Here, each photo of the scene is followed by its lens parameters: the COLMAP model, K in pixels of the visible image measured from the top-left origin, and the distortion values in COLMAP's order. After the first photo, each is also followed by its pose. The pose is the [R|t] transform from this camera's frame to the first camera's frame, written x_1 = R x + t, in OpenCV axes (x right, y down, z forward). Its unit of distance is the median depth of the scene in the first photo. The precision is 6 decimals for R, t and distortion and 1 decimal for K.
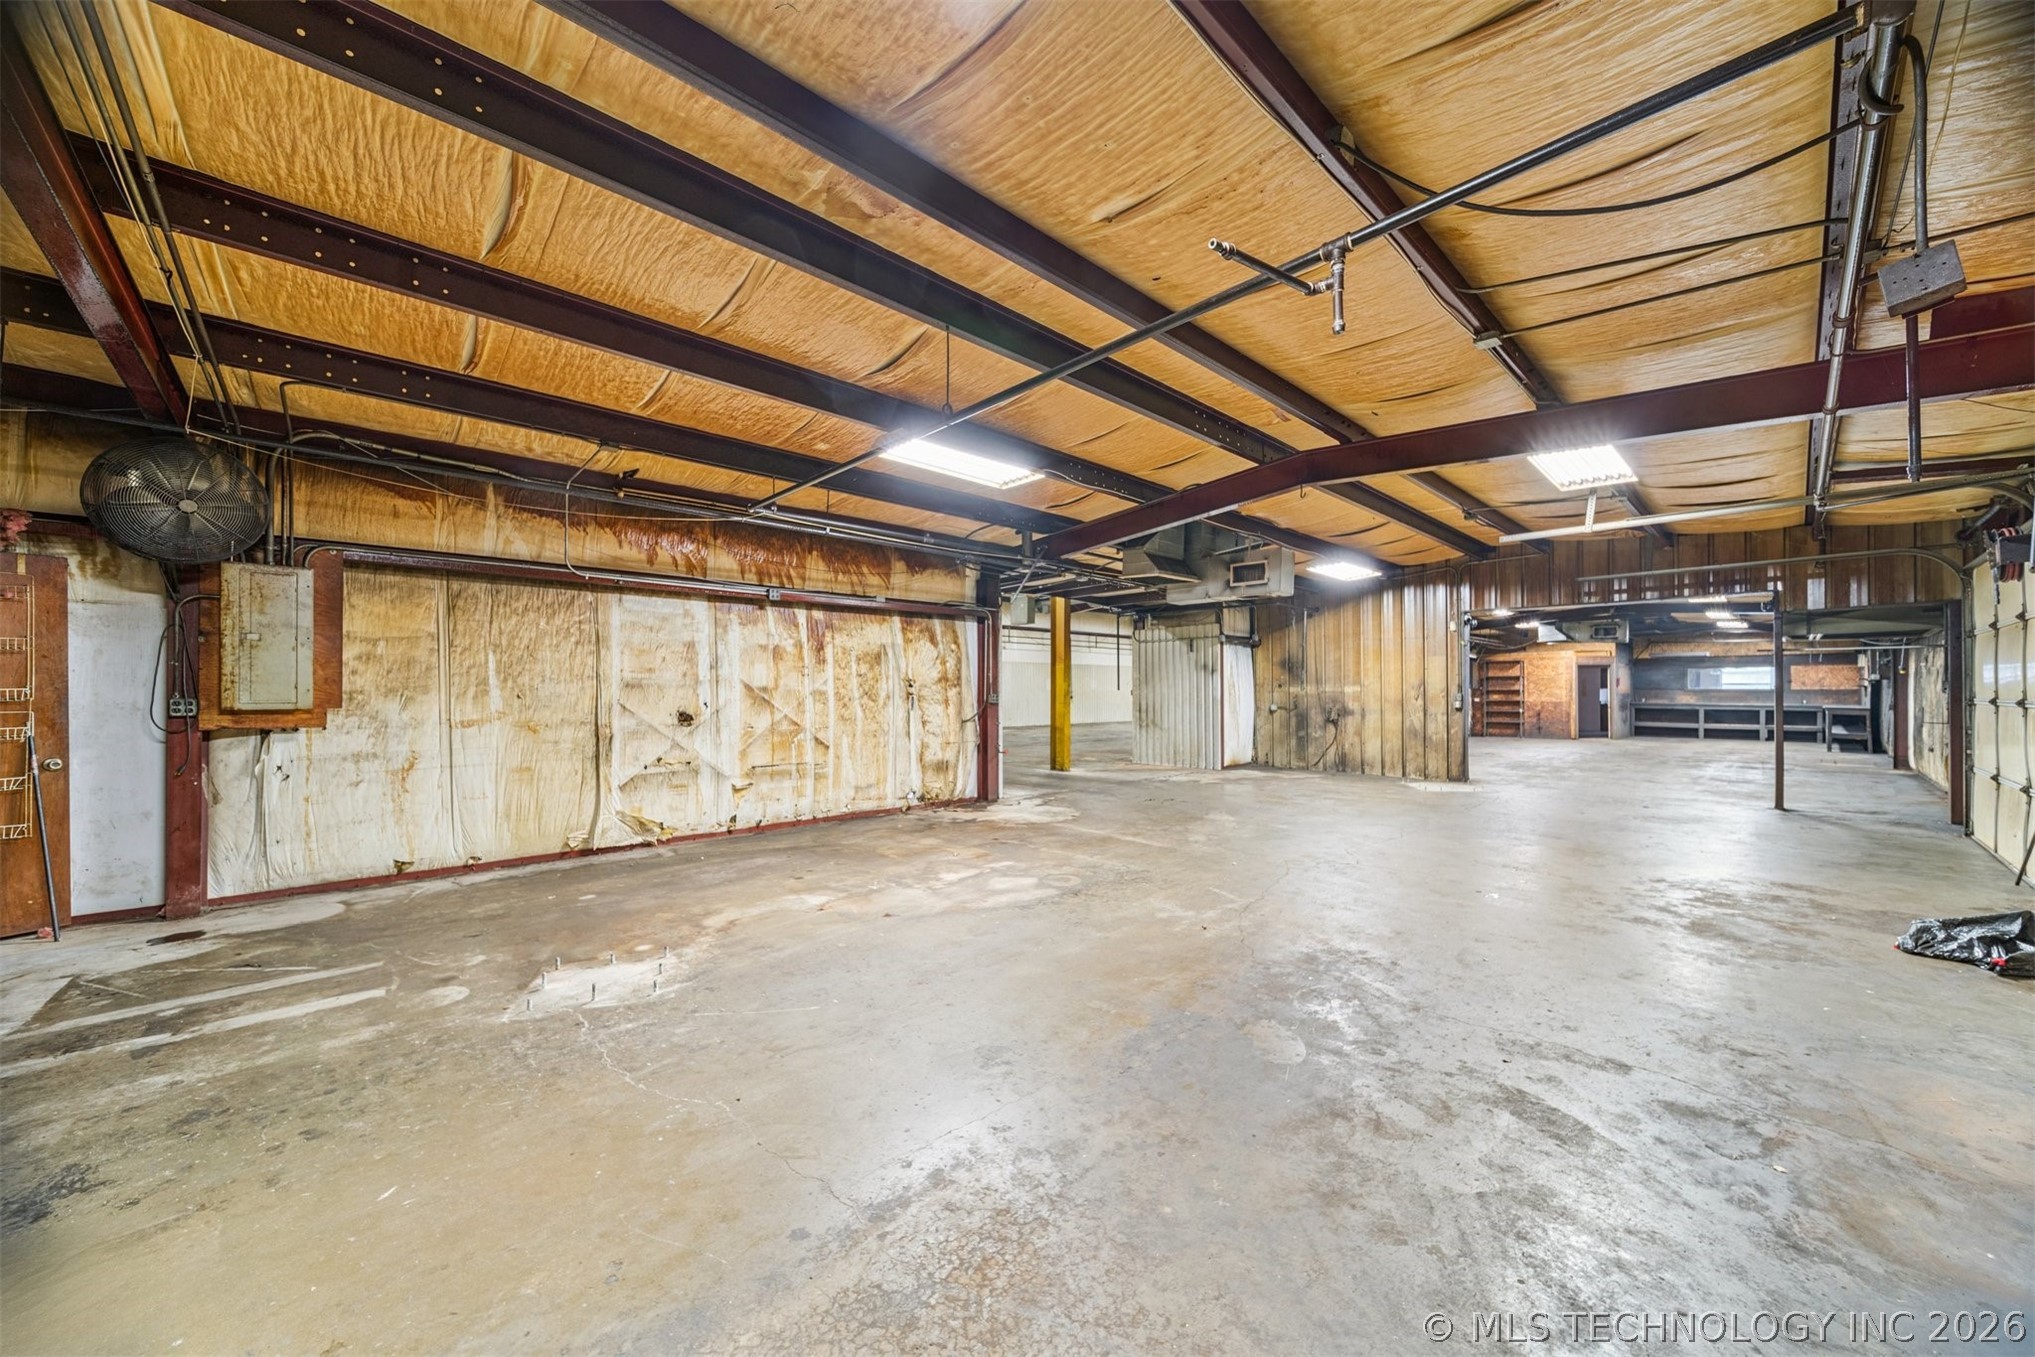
lens RADIAL K [[719.4, 0, 1014.9], [0, 719.4, 692.5], [0, 0, 1]] dist [0.000115, -0.000168]
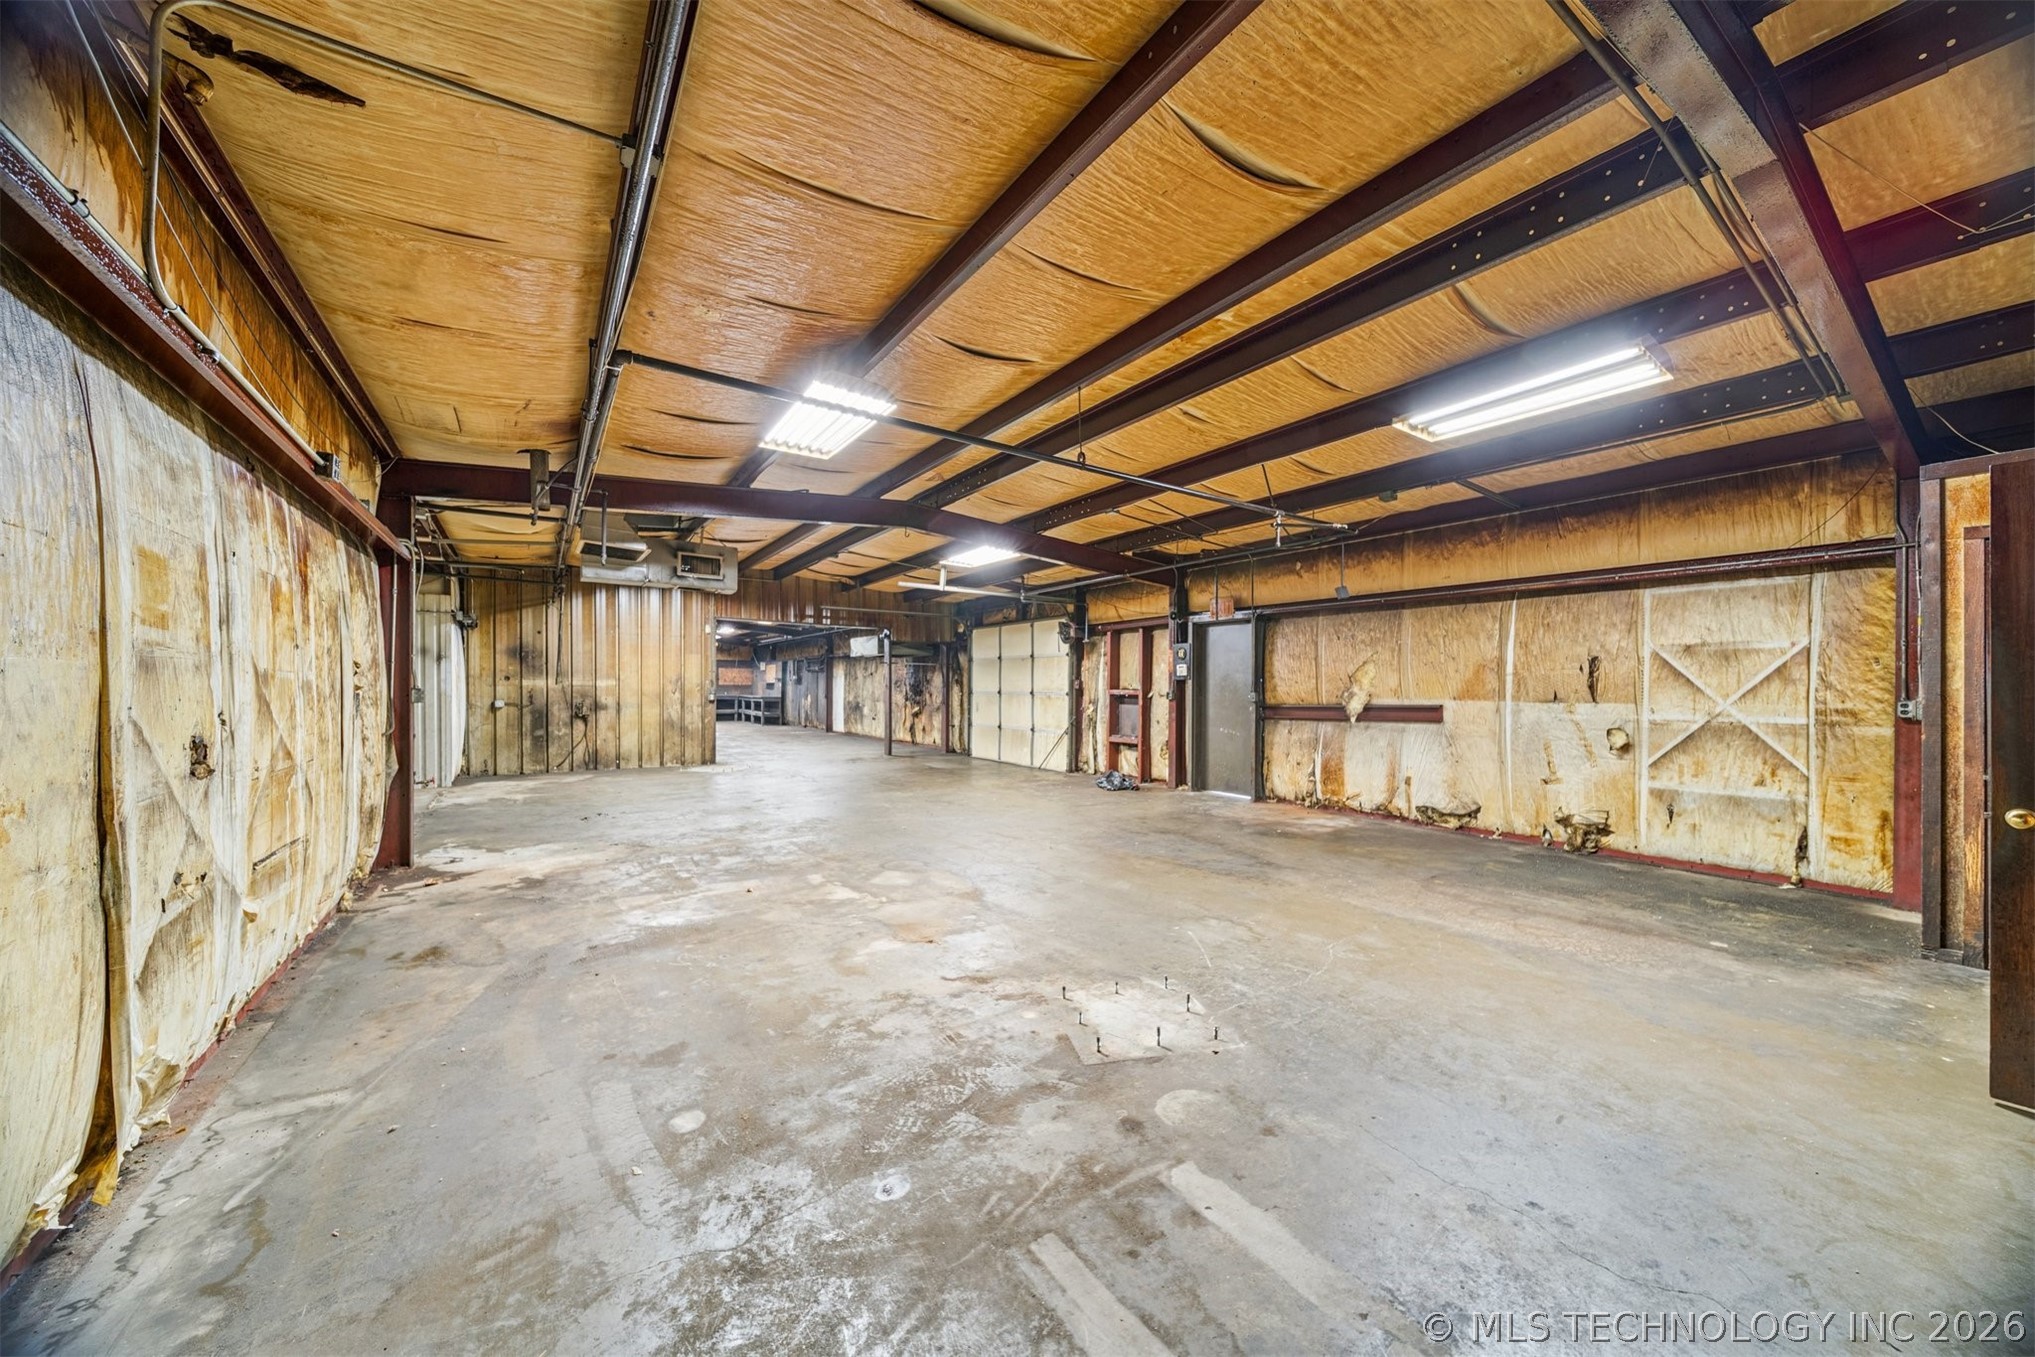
lens RADIAL K [[719.4, 0, 1046.5], [0, 719.4, 697.6], [0, 0, 1]] dist [0.000115, -0.000168]
pose [[0.125831, -0.012369, 0.991975, -0.433501], [-0.004774, 0.999903, 0.013074, -0.000515], [-0.992040, -0.006381, 0.125759, 0.298078]]
